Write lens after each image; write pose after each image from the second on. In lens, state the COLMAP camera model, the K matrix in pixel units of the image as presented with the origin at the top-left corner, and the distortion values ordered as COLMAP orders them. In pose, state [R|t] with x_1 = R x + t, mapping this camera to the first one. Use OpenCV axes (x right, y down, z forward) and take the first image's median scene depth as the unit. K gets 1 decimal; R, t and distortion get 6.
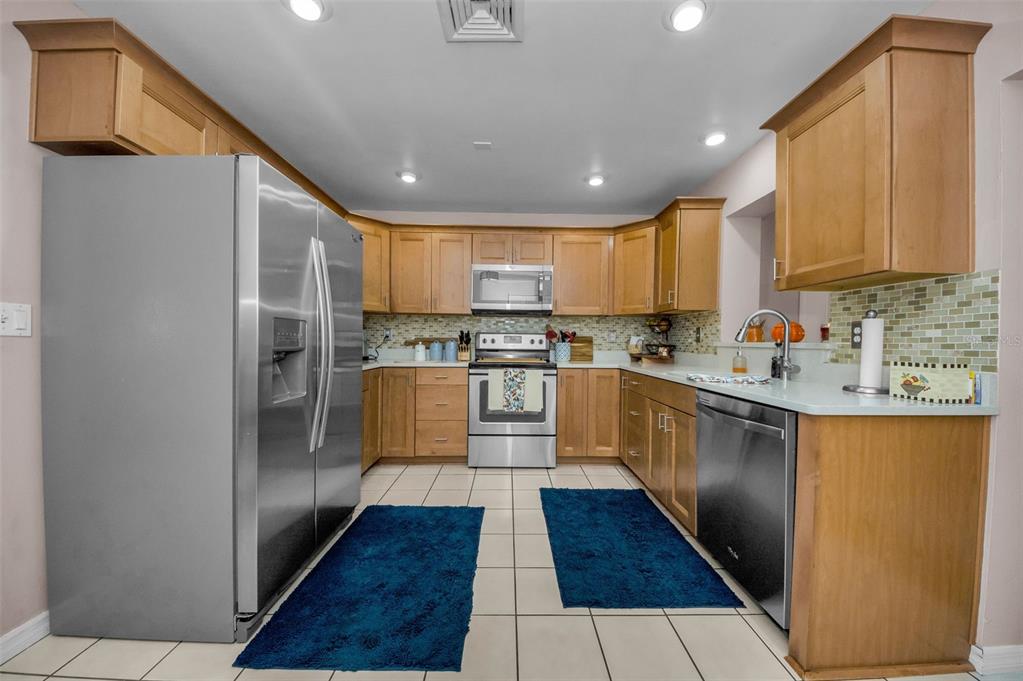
lens RADIAL K [[364.1, 0, 510.7], [0, 364.1, 336.2], [0, 0, 1]] dist [0.000650, -0.000127]
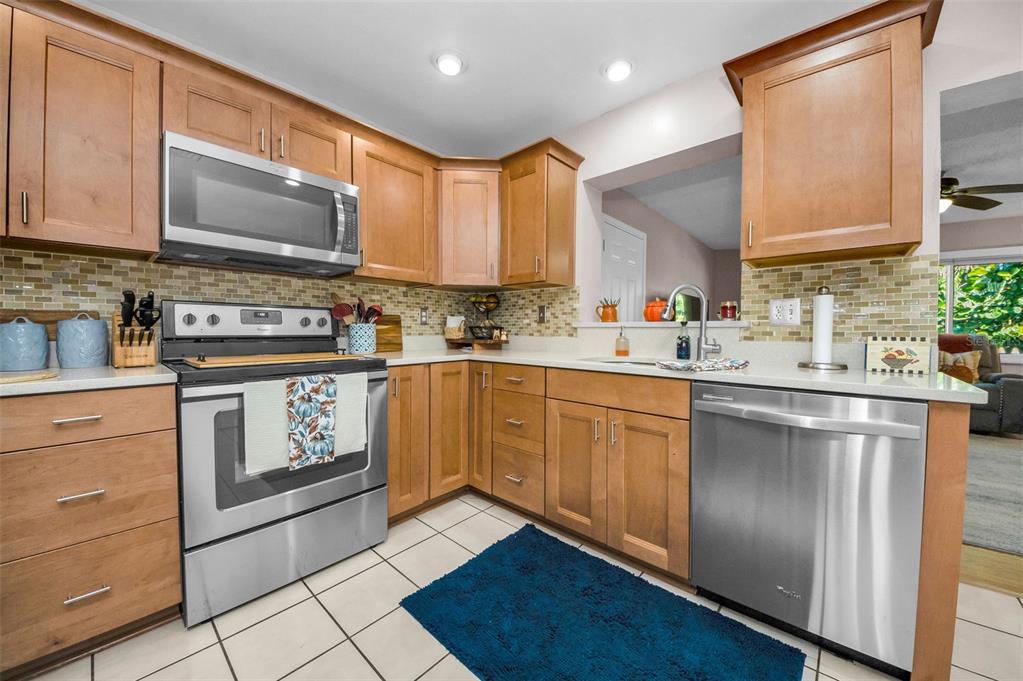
lens RADIAL K [[364.1, 0, 510.7], [0, 364.1, 336.2], [0, 0, 1]] dist [0.000650, -0.000127]
pose [[0.672129, -0.020483, 0.740150, -0.166980], [-0.007285, 0.999386, 0.034272, 0.018387], [-0.740398, -0.028428, 0.671567, 0.478032]]
